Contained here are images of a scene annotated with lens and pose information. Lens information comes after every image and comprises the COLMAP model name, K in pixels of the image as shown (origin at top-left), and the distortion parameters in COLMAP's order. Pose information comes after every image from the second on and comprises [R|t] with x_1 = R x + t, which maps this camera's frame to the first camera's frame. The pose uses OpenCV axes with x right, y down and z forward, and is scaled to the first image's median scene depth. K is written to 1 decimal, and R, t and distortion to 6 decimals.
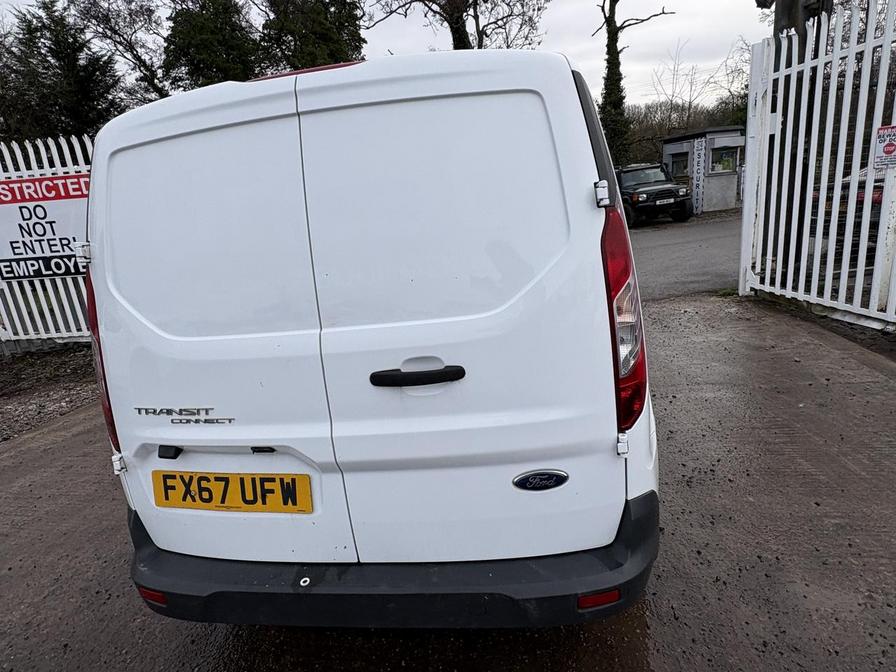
lens RADIAL K [[504.5, 0, 449.3], [0, 504.5, 332.4], [0, 0, 1]] dist [0.003224, -0.001119]
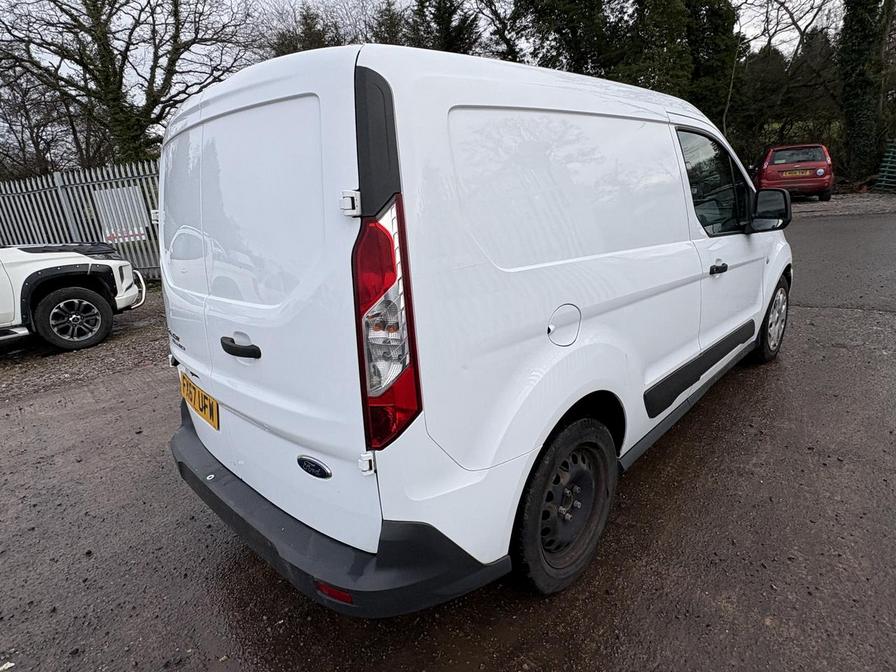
lens RADIAL K [[504.5, 0, 449.3], [0, 504.5, 332.4], [0, 0, 1]] dist [0.003224, -0.001119]
pose [[0.802141, 0.205690, -0.560591, 0.075562], [-0.145875, 0.977856, 0.150061, -0.015035], [0.579043, -0.038594, 0.814383, 0.024043]]
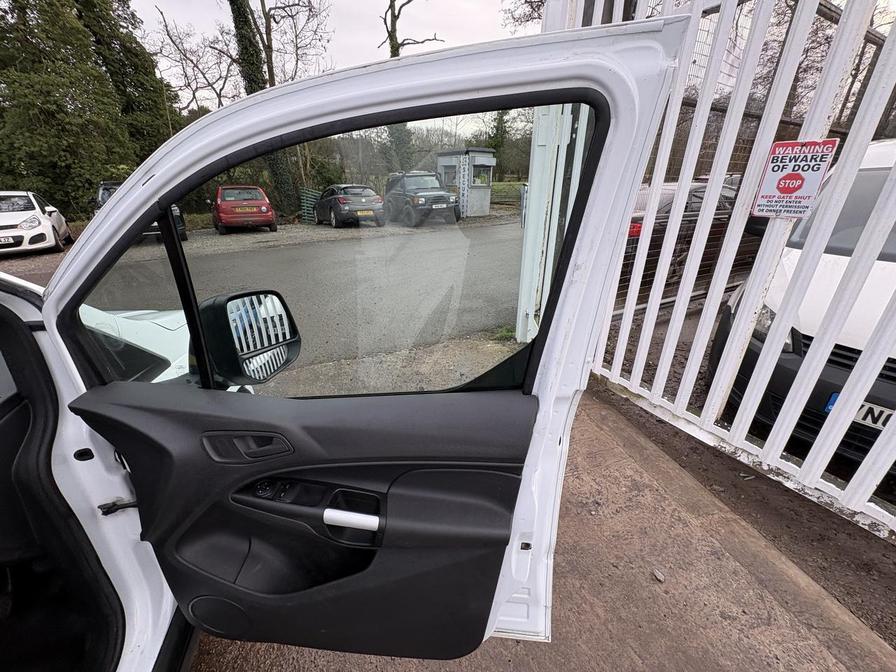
lens RADIAL K [[356.9, 0, 448.0], [0, 356.9, 336.0], [0, 0, 1]] dist [0.002174, 0.000213]
pose [[0.913274, -0.066198, 0.401930, 0.078791], [0.015765, 0.991711, 0.127515, -0.057048], [-0.407040, -0.110120, 0.906748, 0.175824]]
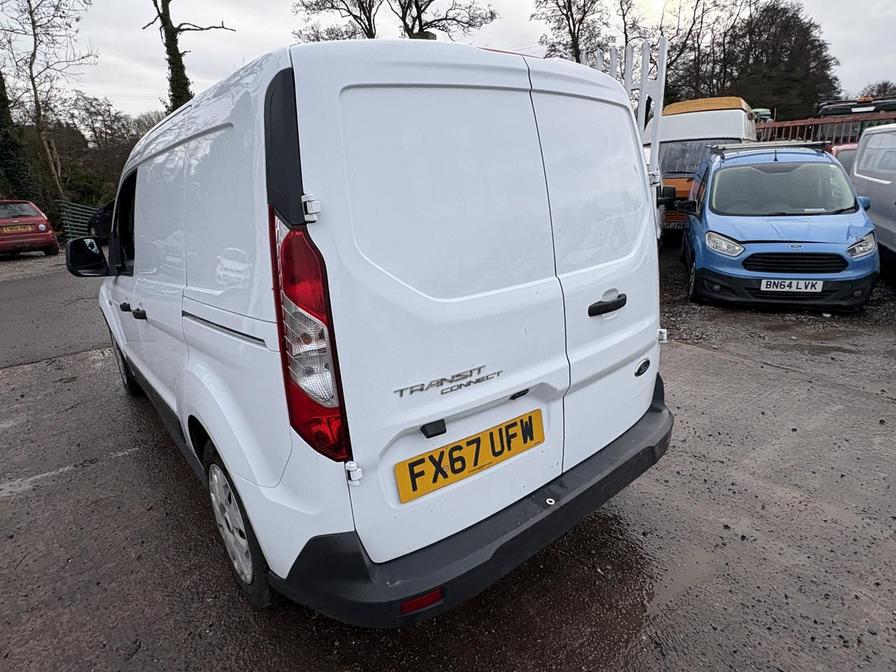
lens RADIAL K [[501.7, 0, 448.0], [0, 501.7, 336.0], [0, 0, 1]] dist [0.003451, 0.000129]
pose [[0.679614, -0.147972, 0.718491, -0.101517], [0.161365, 0.985609, 0.050350, 0.002484], [-0.715602, 0.081721, 0.693712, 0.029217]]
